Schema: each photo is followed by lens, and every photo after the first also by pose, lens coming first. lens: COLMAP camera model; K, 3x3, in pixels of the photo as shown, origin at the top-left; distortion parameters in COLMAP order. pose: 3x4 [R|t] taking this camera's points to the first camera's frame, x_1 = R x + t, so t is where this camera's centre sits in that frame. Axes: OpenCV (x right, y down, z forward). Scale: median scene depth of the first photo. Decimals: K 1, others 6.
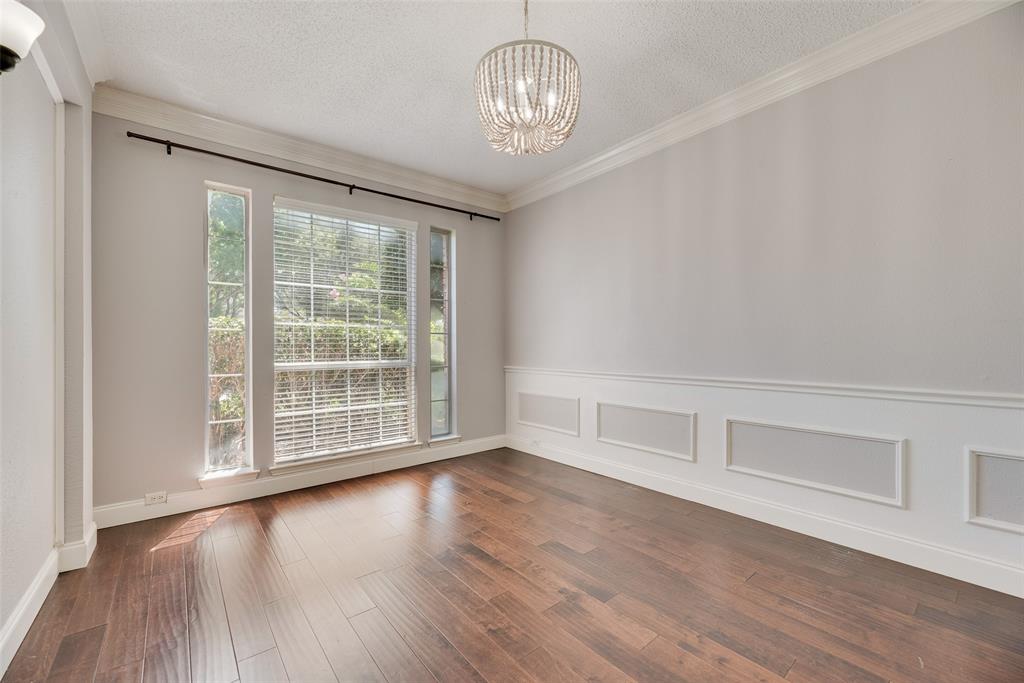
lens RADIAL K [[414.6, 0, 513.1], [0, 414.6, 342.5], [0, 0, 1]] dist [-0.001979, -0.000002]
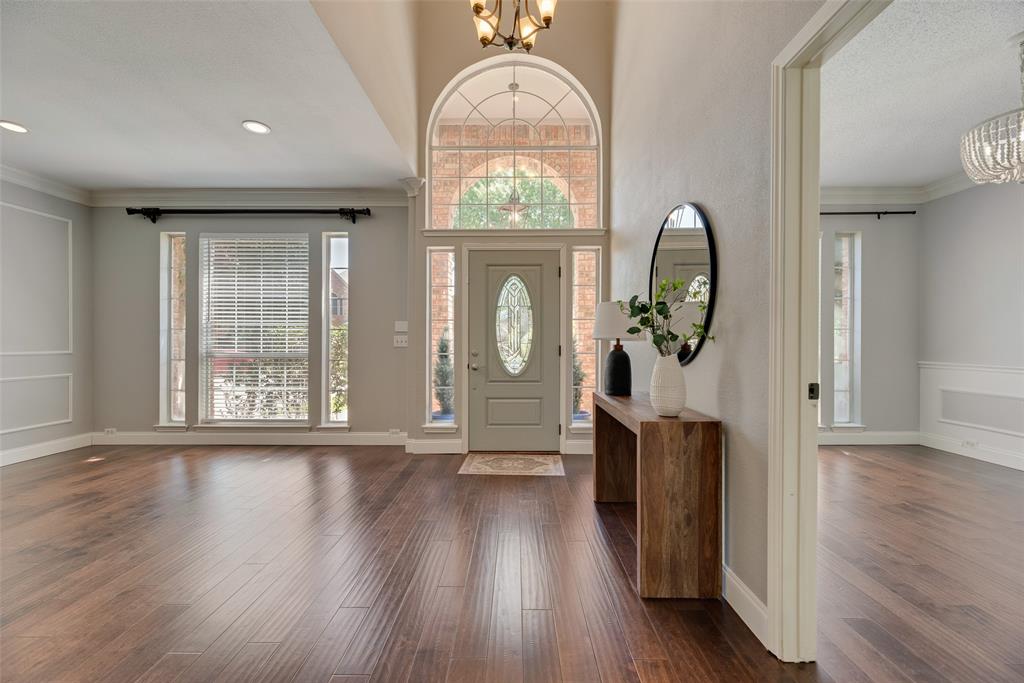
lens RADIAL K [[414.6, 0, 509.6], [0, 414.6, 341.8], [0, 0, 1]] dist [-0.001979, -0.000002]
pose [[0.765790, 0.006337, -0.643060, -0.140791], [-0.001904, 0.999969, 0.007587, 0.004929], [0.643088, -0.004585, 0.765778, -0.384220]]
